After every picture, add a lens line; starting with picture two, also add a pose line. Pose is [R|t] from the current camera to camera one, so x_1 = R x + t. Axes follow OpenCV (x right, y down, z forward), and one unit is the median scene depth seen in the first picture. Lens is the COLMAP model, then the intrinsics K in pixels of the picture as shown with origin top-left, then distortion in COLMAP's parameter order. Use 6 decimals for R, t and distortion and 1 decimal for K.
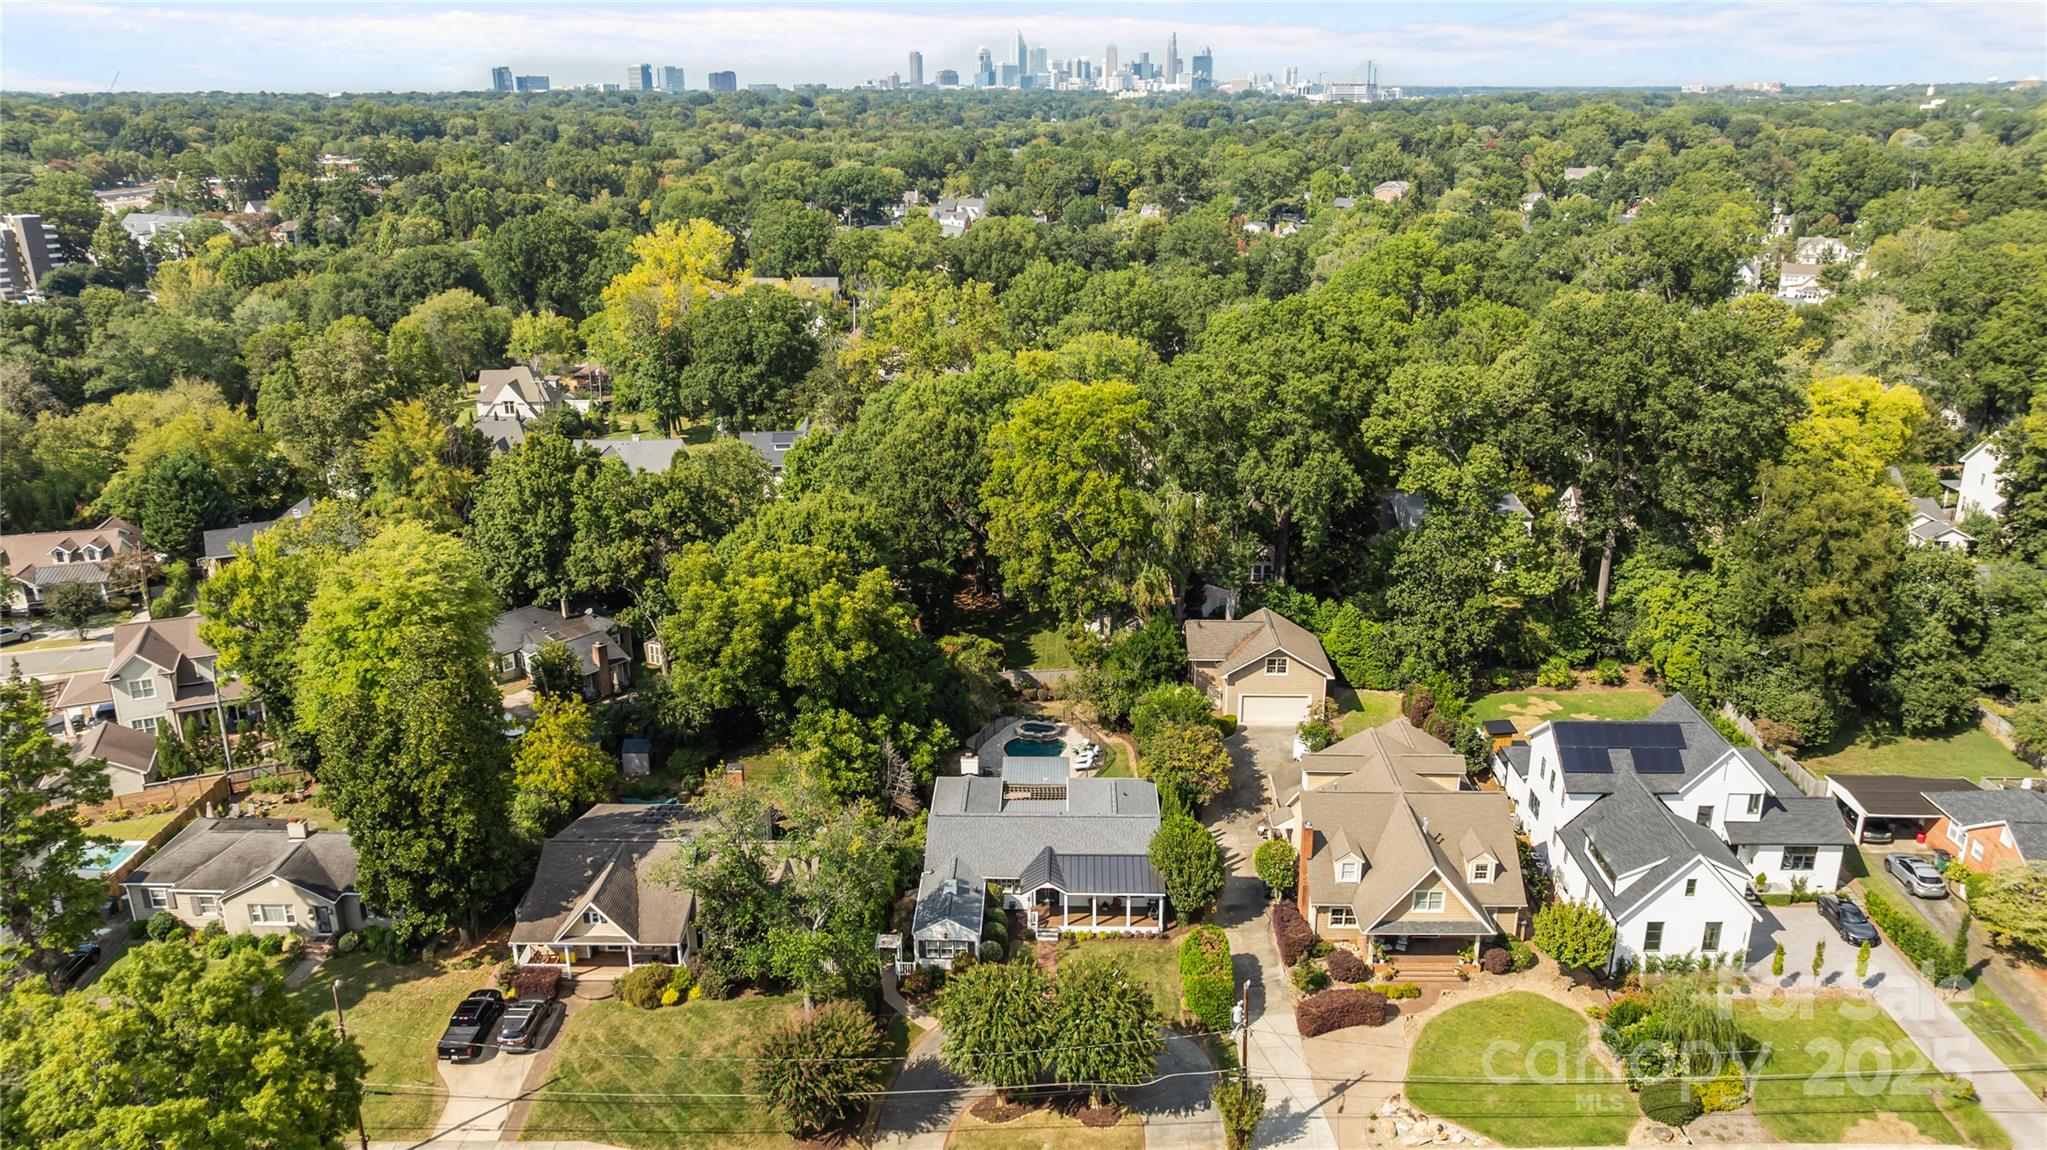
lens RADIAL K [[1410.1, 0, 1040.7], [0, 1410.1, 571.1], [0, 0, 1]] dist [-0.027479, 0.013124]
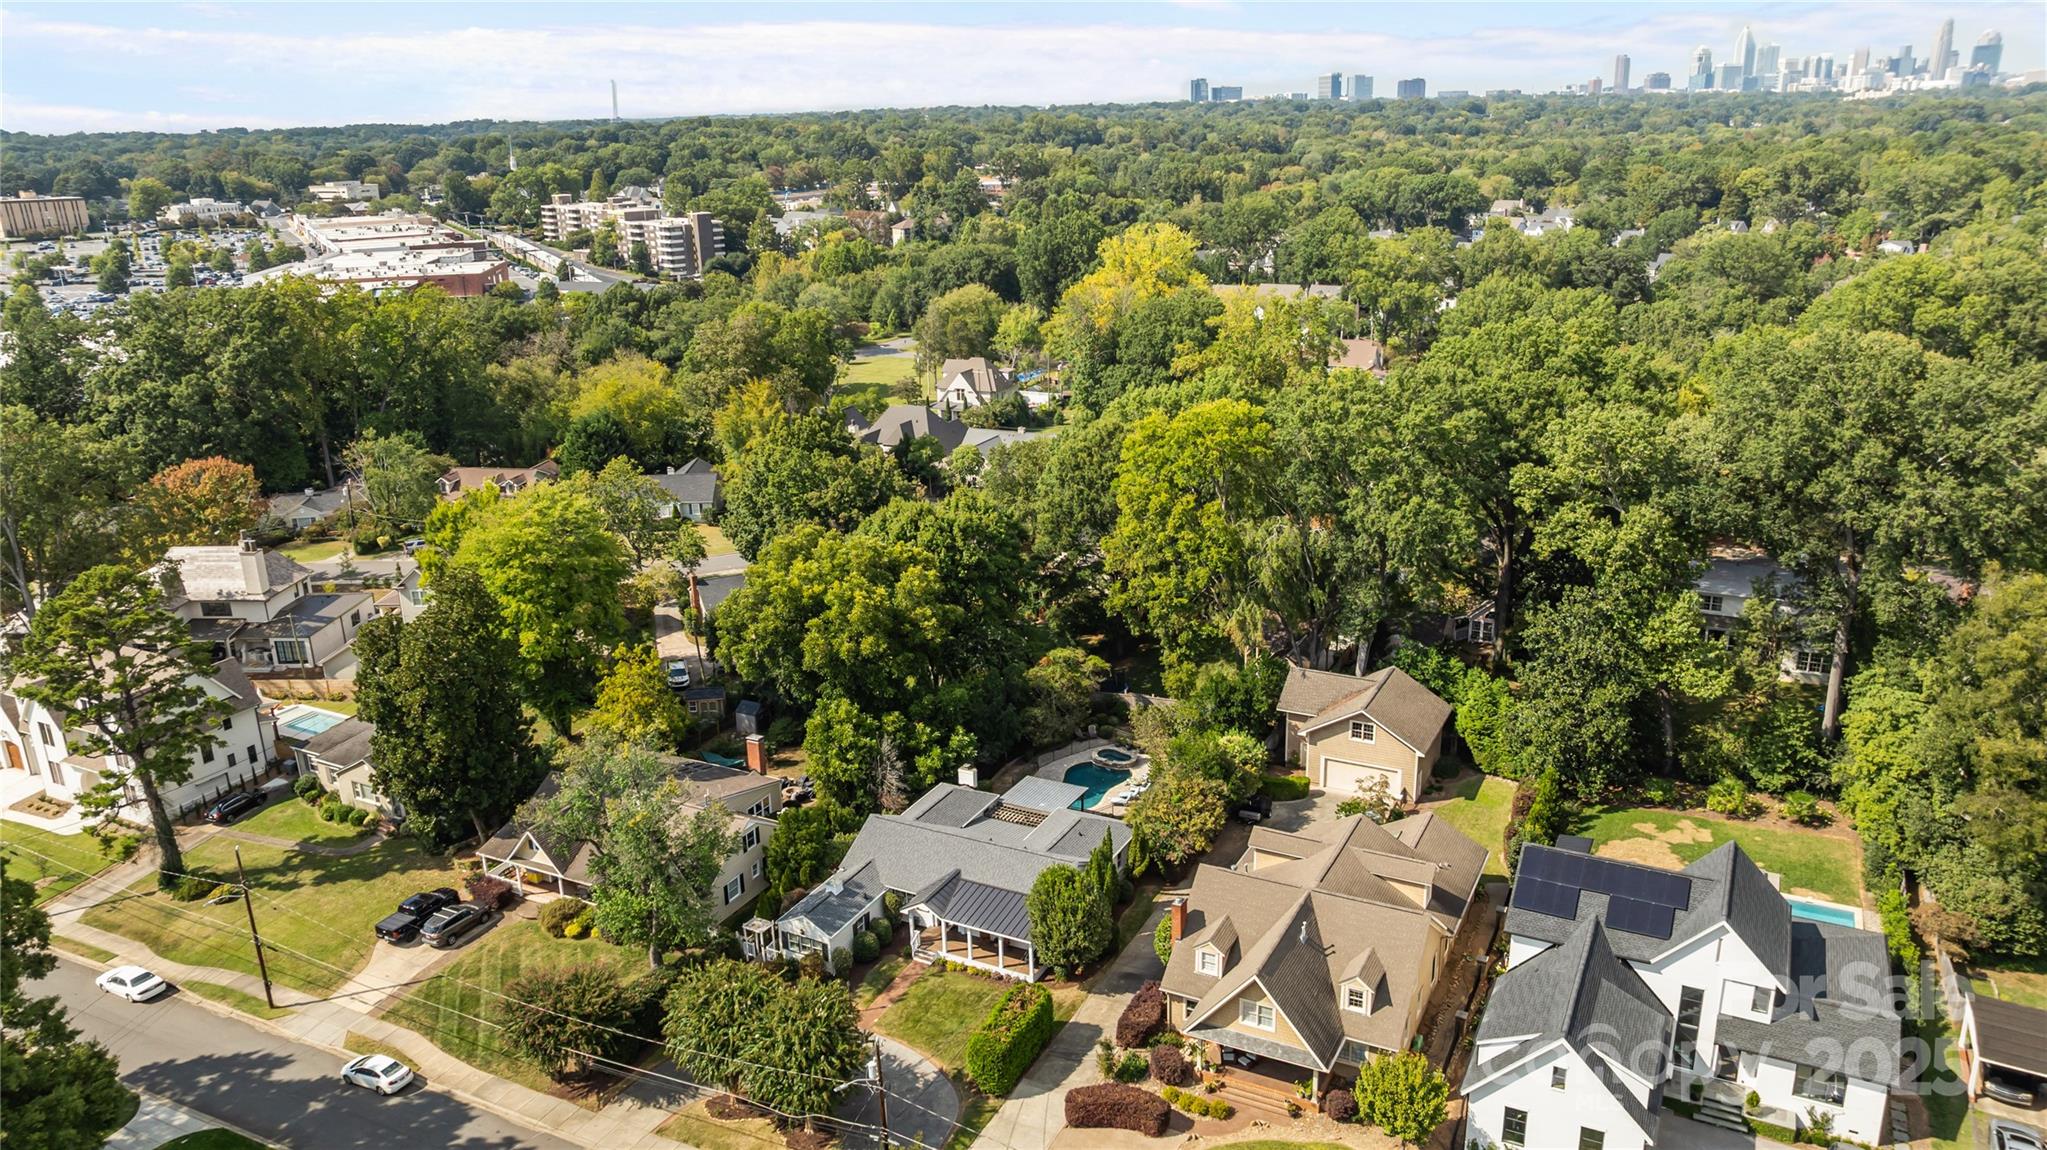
lens RADIAL K [[1410.1, 0, 1035.3], [0, 1410.1, 567.8], [0, 0, 1]] dist [-0.027479, 0.013124]
pose [[0.903618, 0.114981, -0.412618, 0.359767], [-0.117815, 0.992860, 0.018663, -0.029518], [0.411818, 0.031748, 0.910713, 0.108621]]
